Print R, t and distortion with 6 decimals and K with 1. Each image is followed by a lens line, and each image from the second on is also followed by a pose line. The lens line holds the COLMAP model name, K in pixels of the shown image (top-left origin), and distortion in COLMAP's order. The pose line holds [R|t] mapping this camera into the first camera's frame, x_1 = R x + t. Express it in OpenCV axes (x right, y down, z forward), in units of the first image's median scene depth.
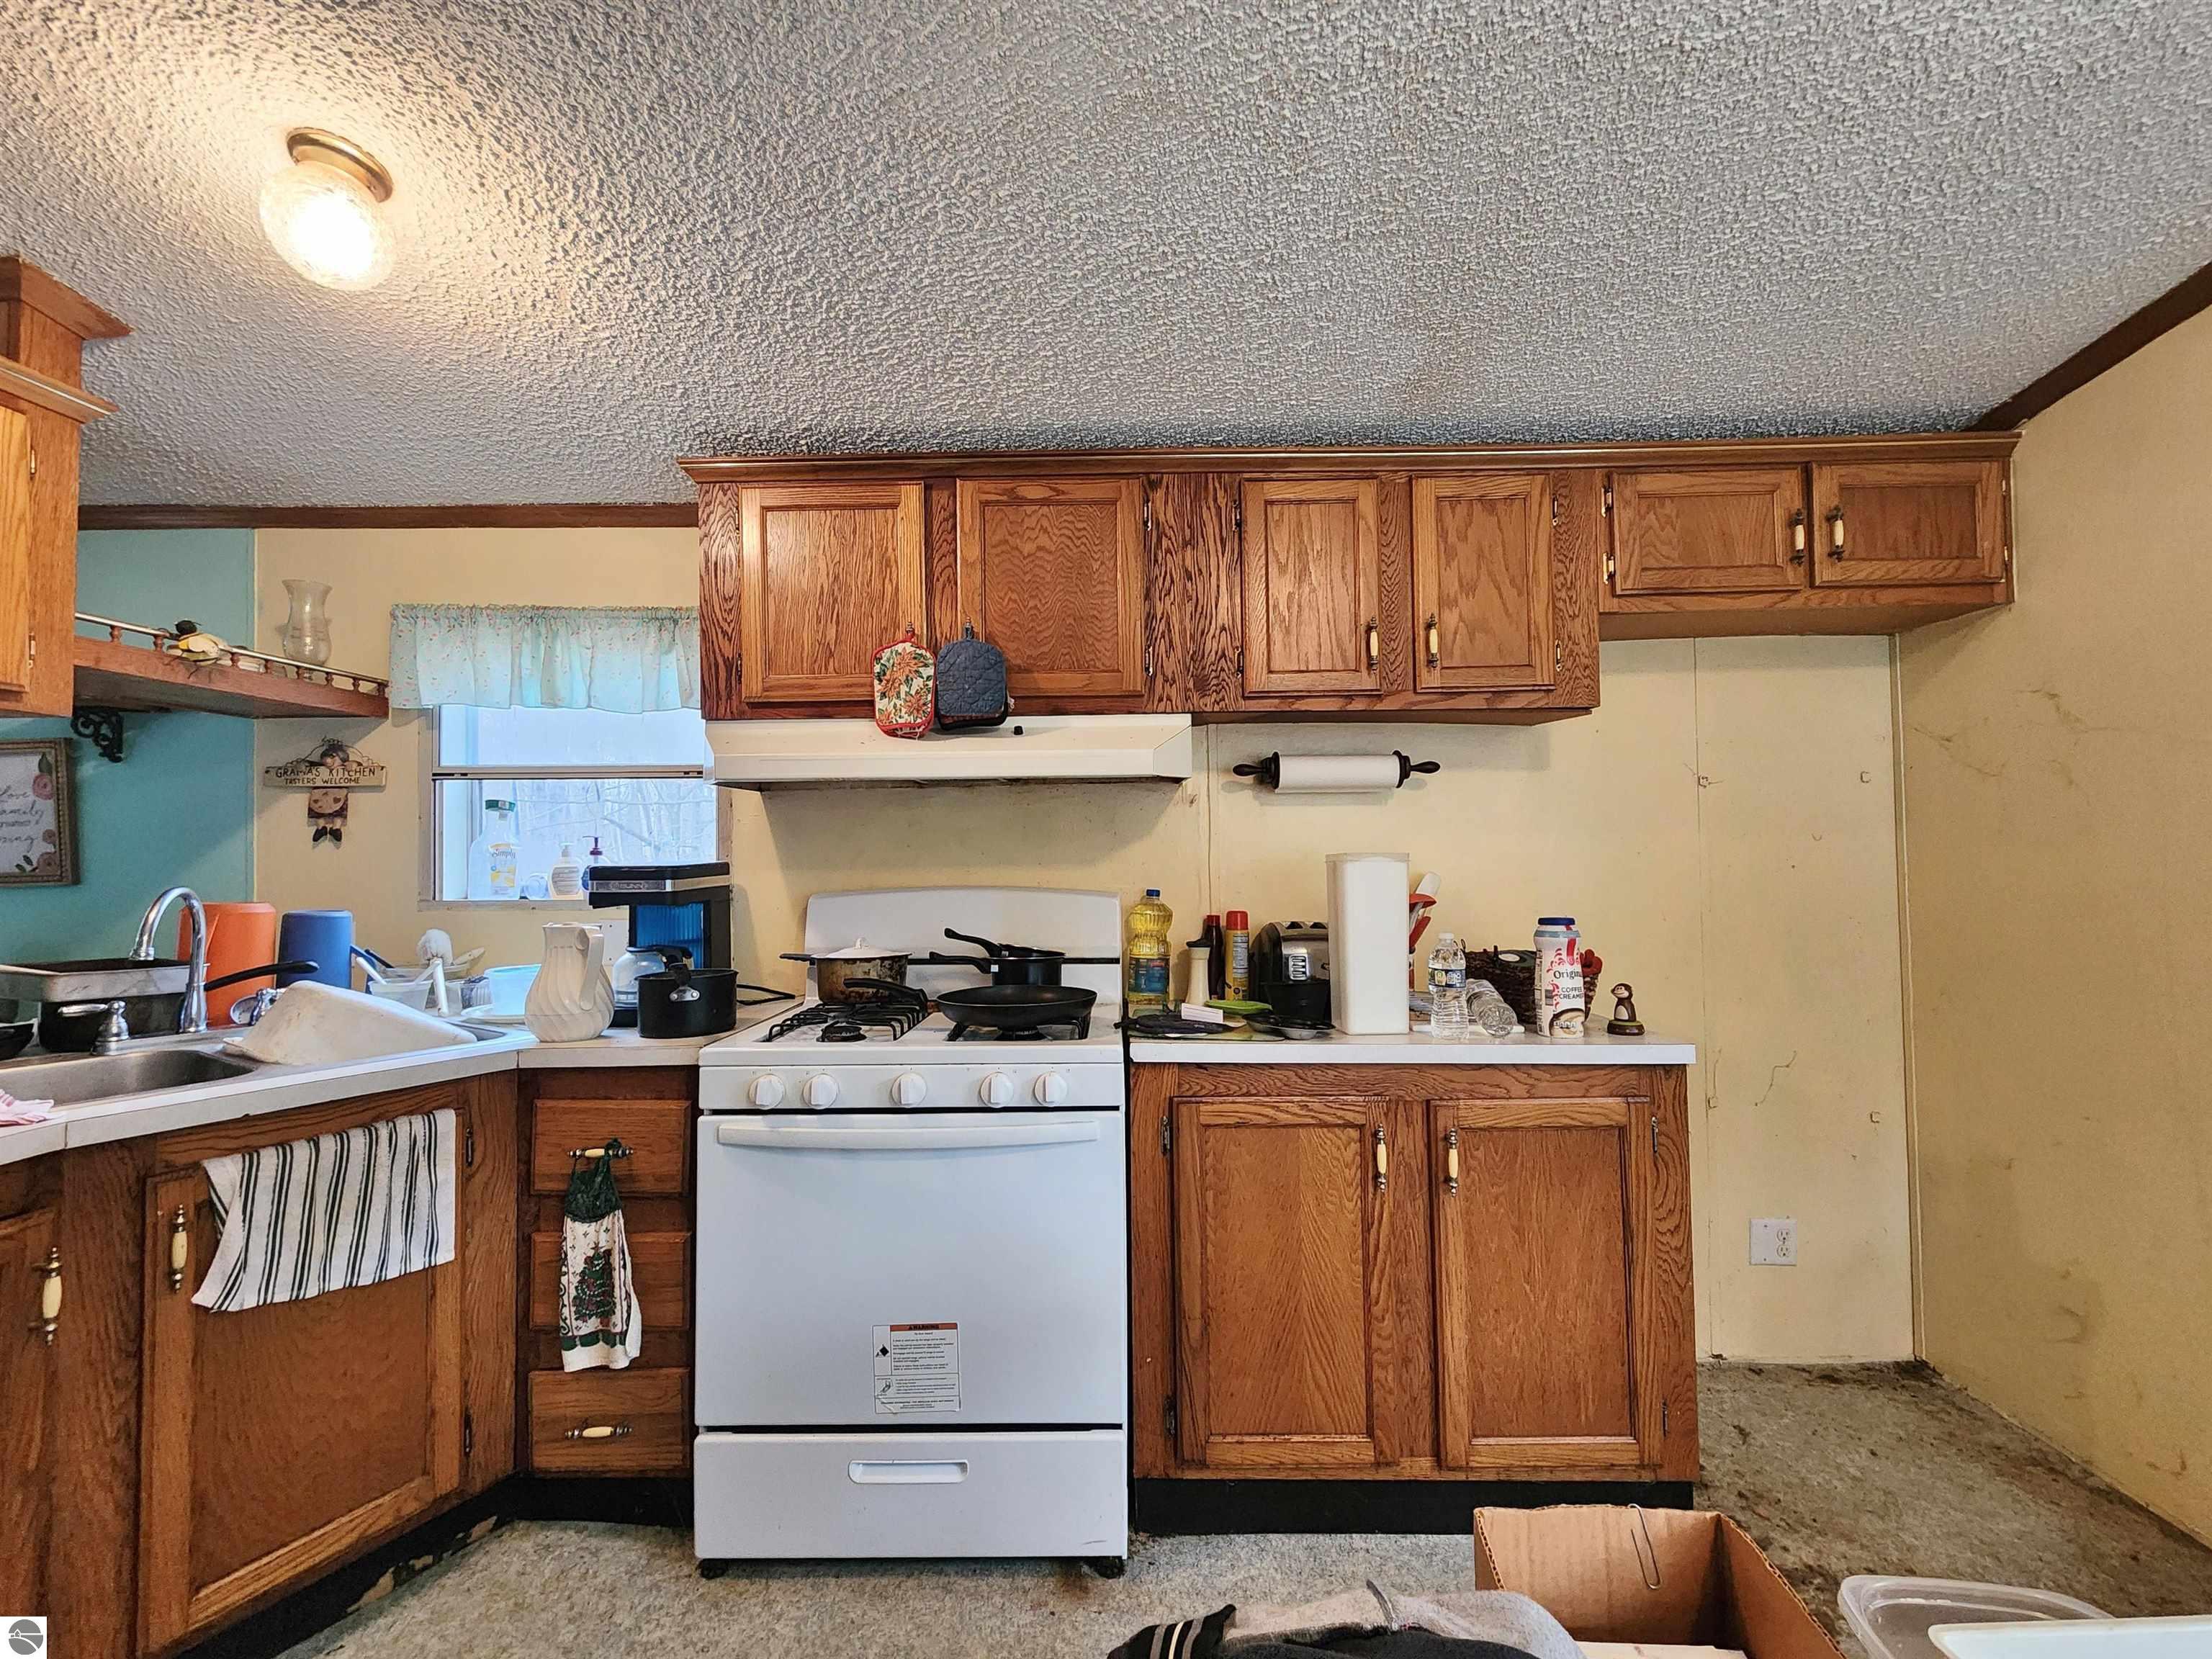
lens RADIAL K [[912.7, 0, 1112.1], [0, 912.7, 830.9], [0, 0, 1]] dist [0.001322, 0.001014]
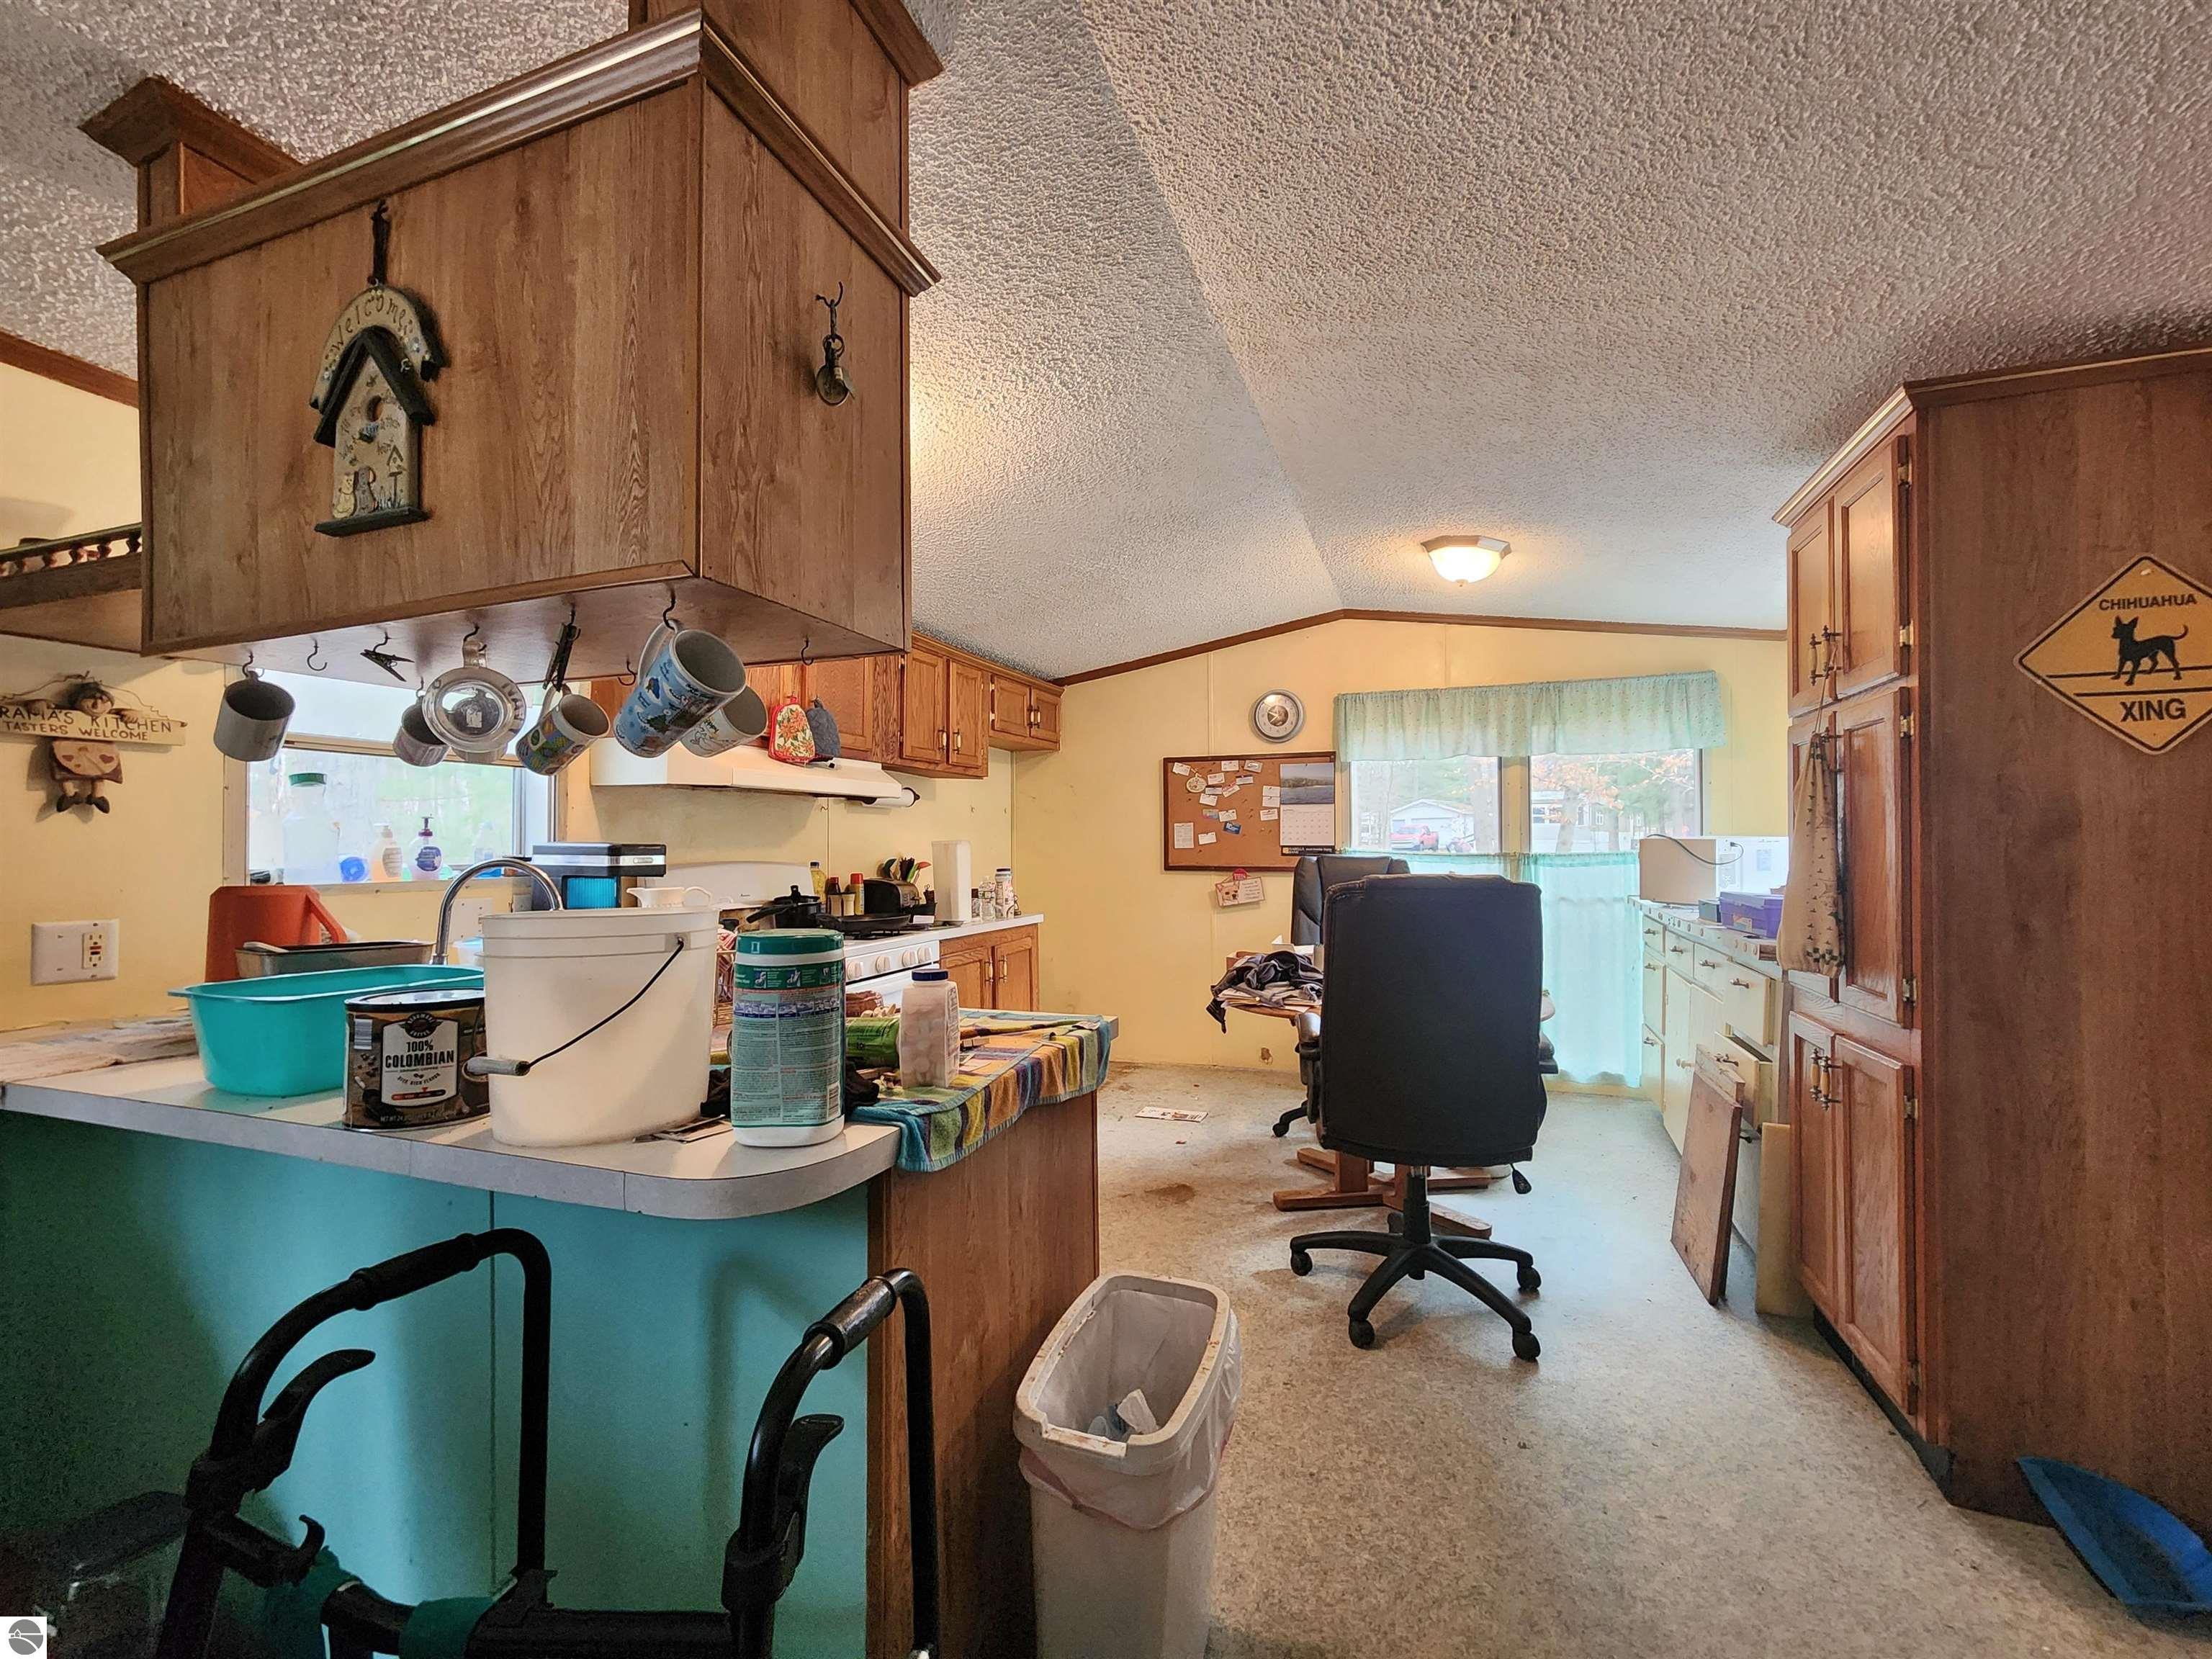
lens RADIAL K [[912.7, 0, 1112.1], [0, 912.7, 830.9], [0, 0, 1]] dist [0.001322, 0.001014]
pose [[0.336243, 0.020842, 0.941545, -1.451181], [-0.021924, 0.999657, -0.014299, 0.021455], [-0.941520, -0.015834, 0.336585, -0.049145]]
